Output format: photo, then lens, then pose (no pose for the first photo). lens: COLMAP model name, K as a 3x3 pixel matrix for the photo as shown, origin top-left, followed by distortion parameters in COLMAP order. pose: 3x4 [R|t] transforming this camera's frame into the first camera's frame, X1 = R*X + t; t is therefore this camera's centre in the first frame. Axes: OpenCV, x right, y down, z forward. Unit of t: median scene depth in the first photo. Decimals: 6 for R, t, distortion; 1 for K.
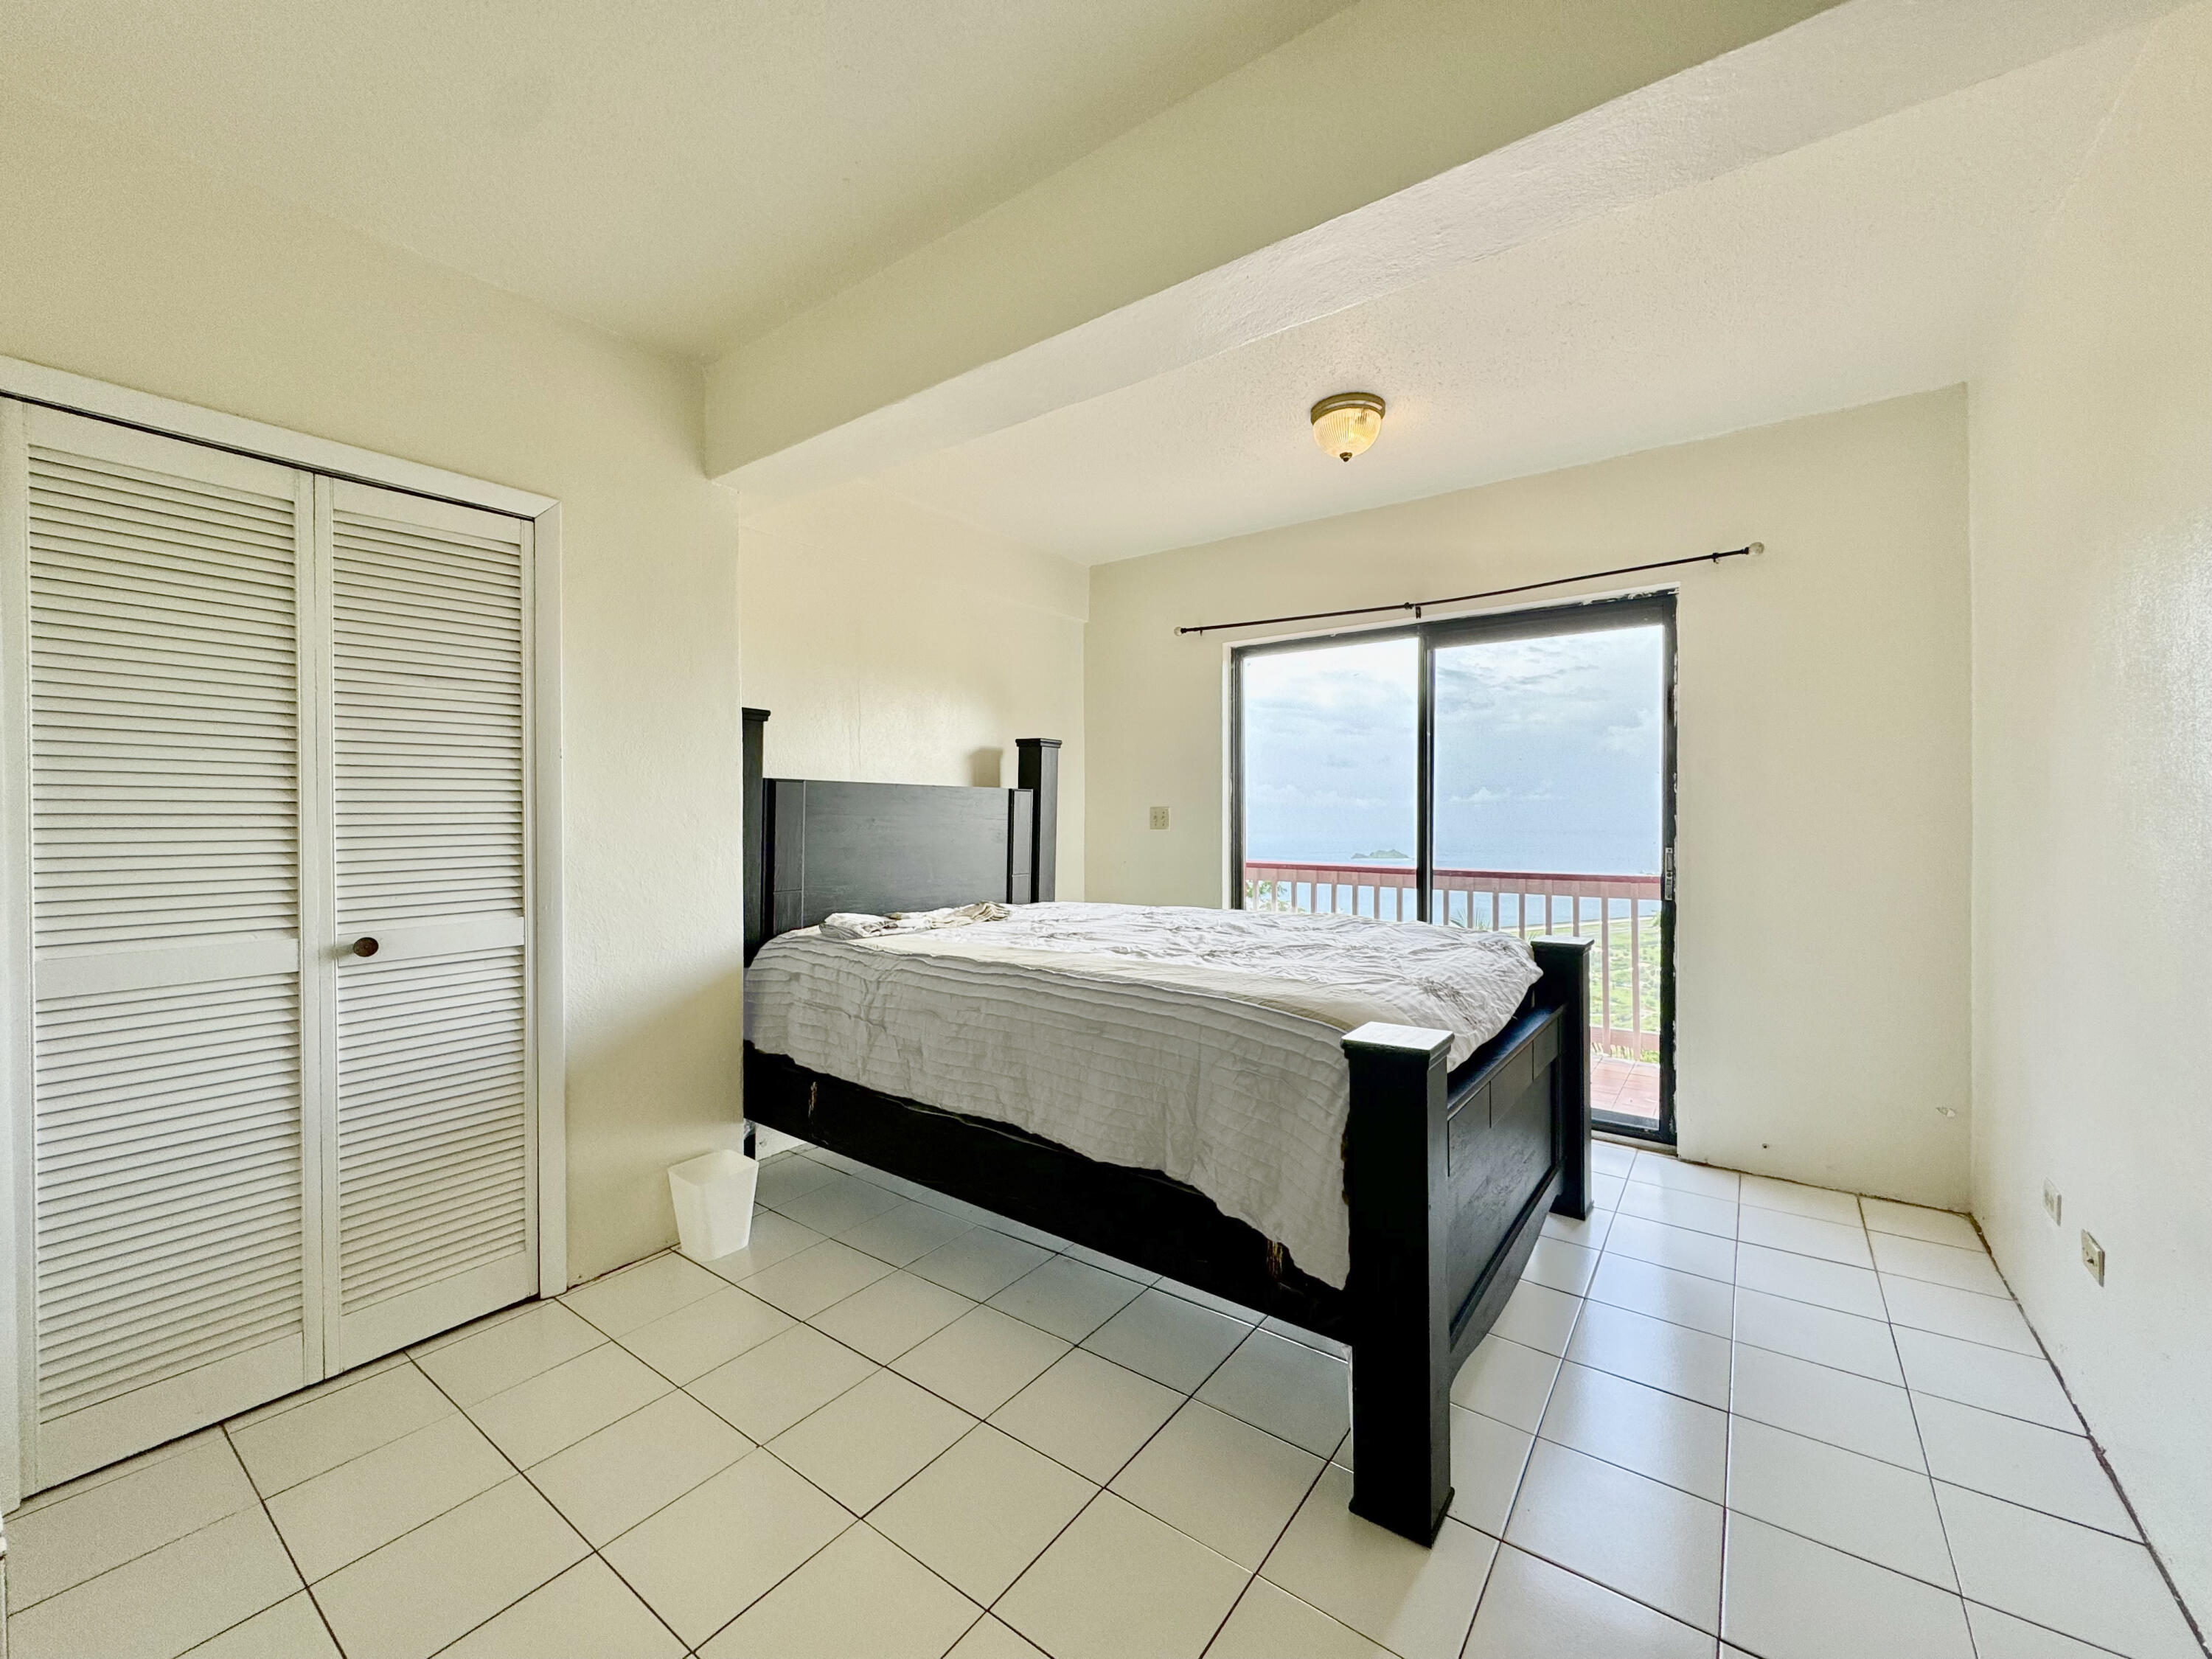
lens RADIAL K [[890.0, 0, 1105.0], [0, 890.0, 823.3], [0, 0, 1]] dist [-0.004229, -0.000019]
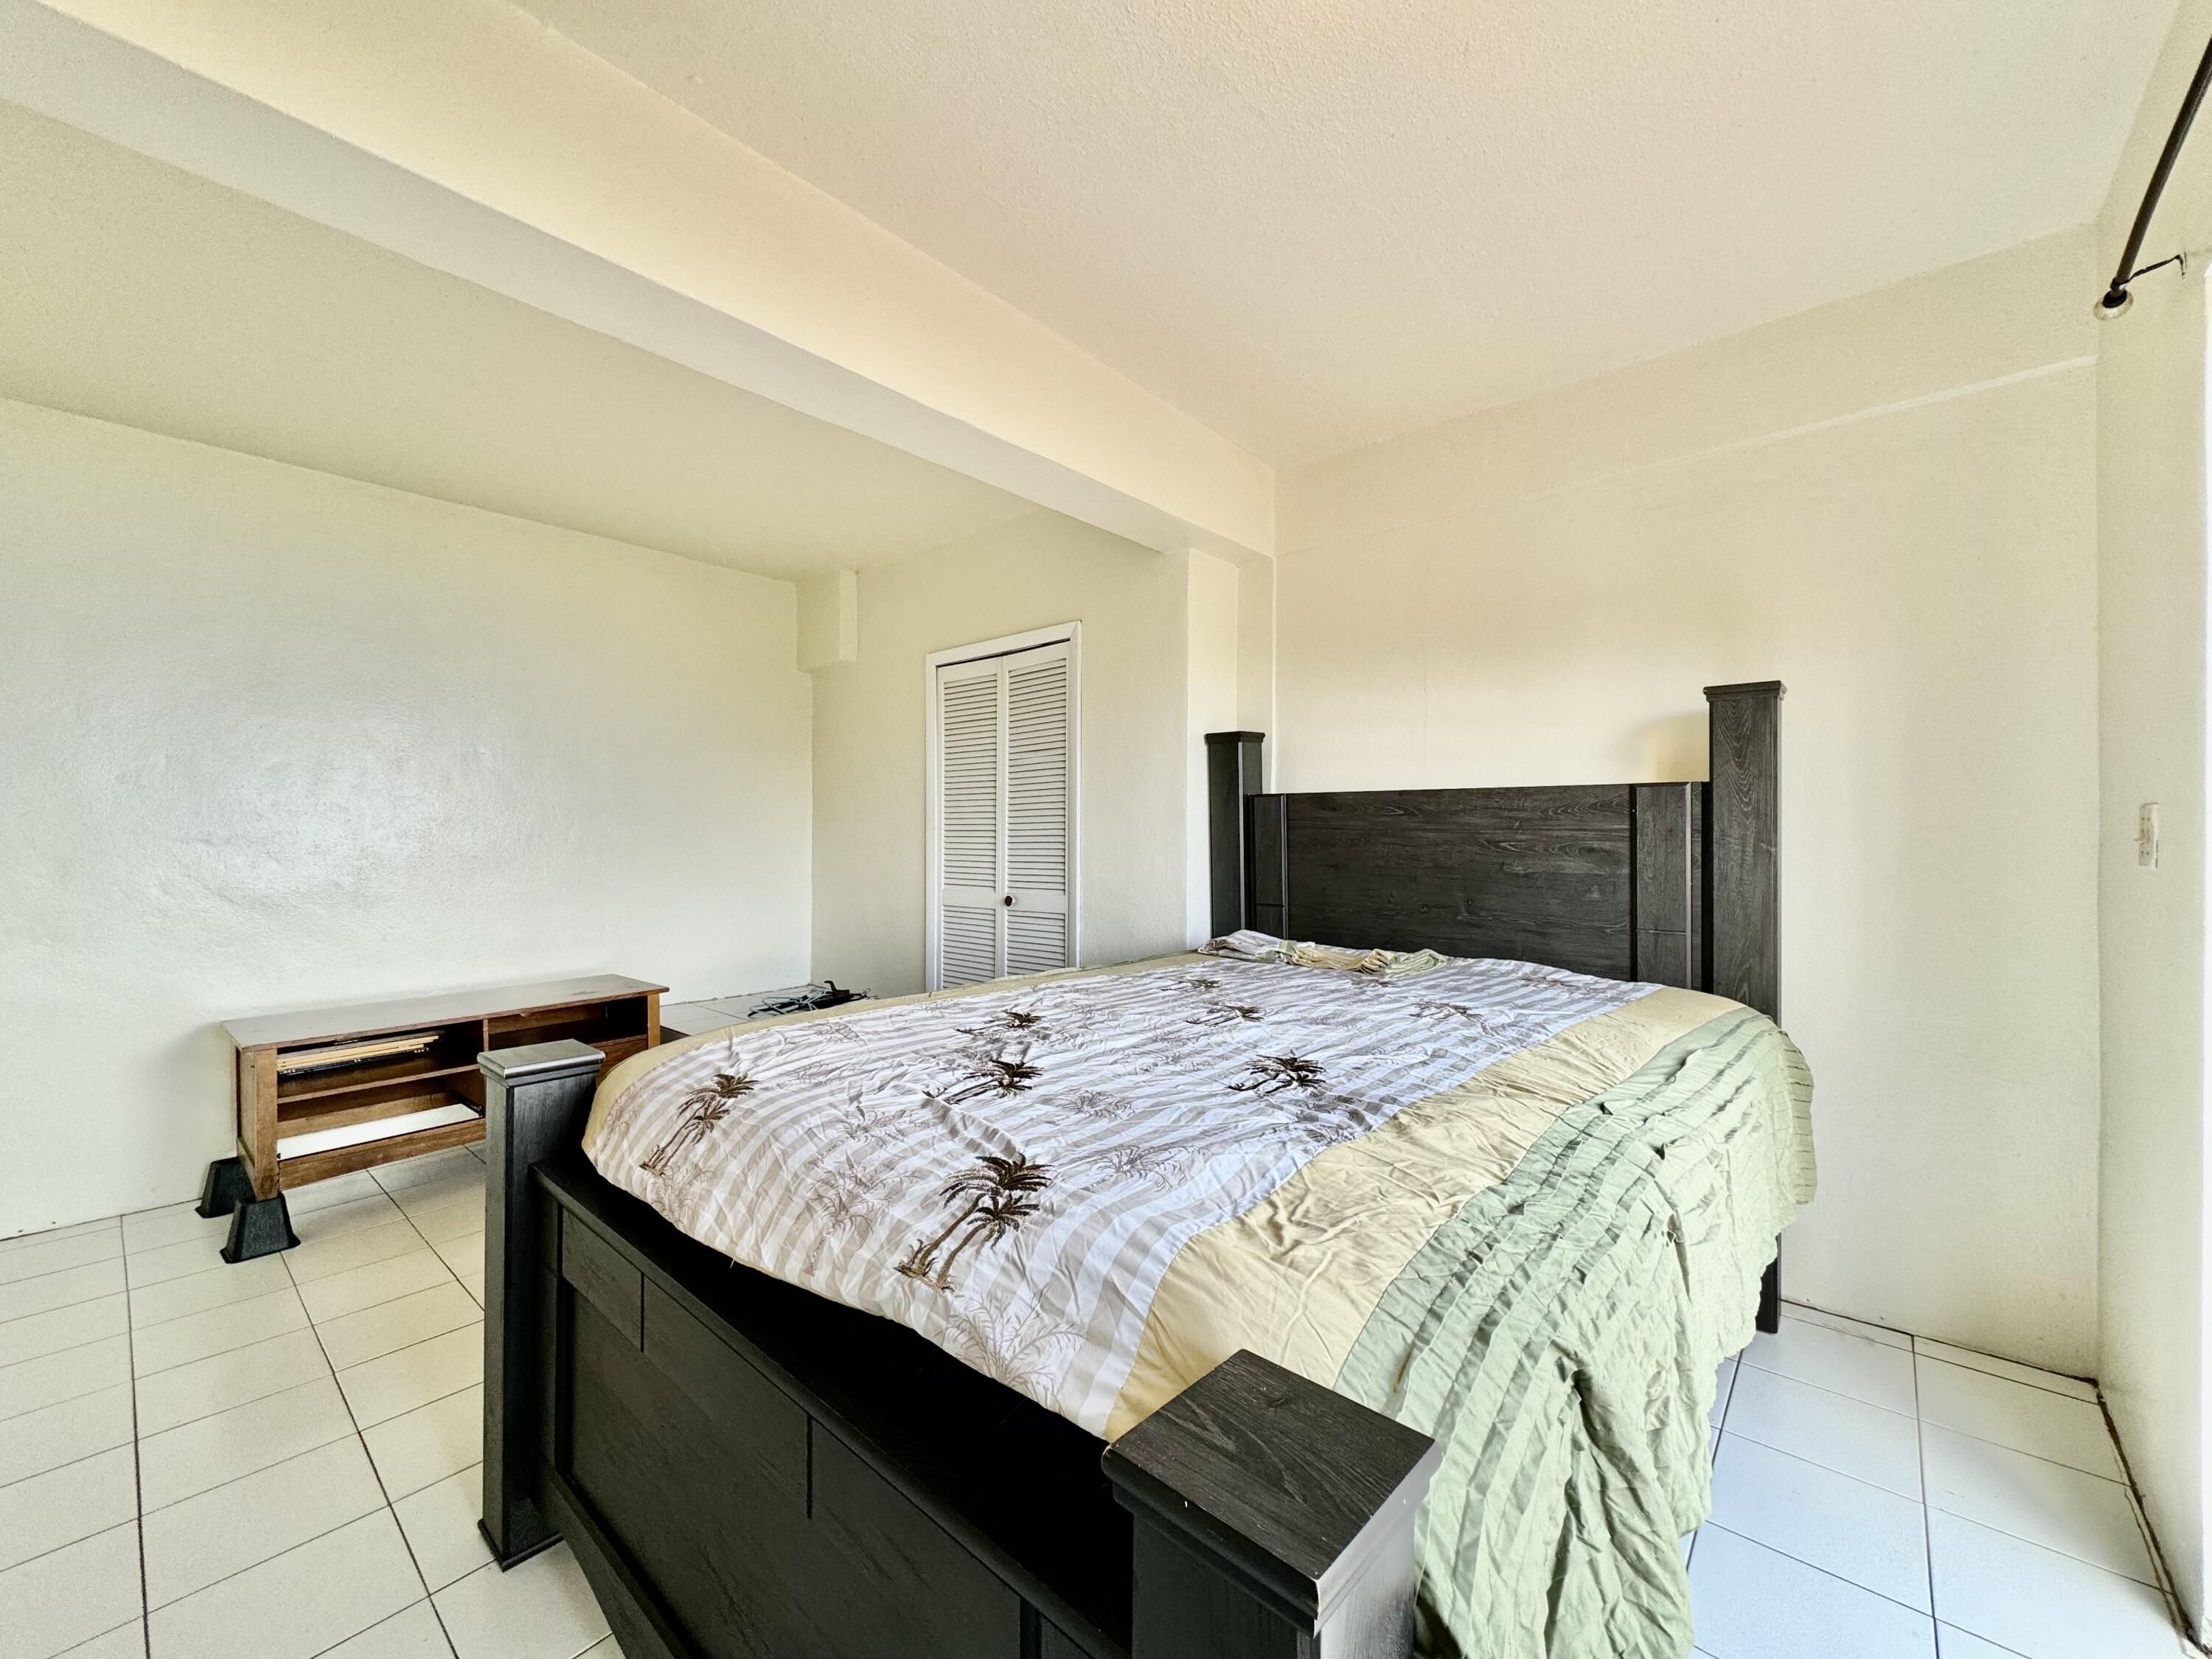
lens RADIAL K [[890.0, 0, 1104.9], [0, 890.0, 825.1], [0, 0, 1]] dist [-0.004229, -0.000019]
pose [[-0.083936, -0.000684, -0.996471, 0.923868], [-0.005869, 0.999983, -0.000192, -0.019567], [0.996454, 0.005832, -0.083939, 1.232317]]
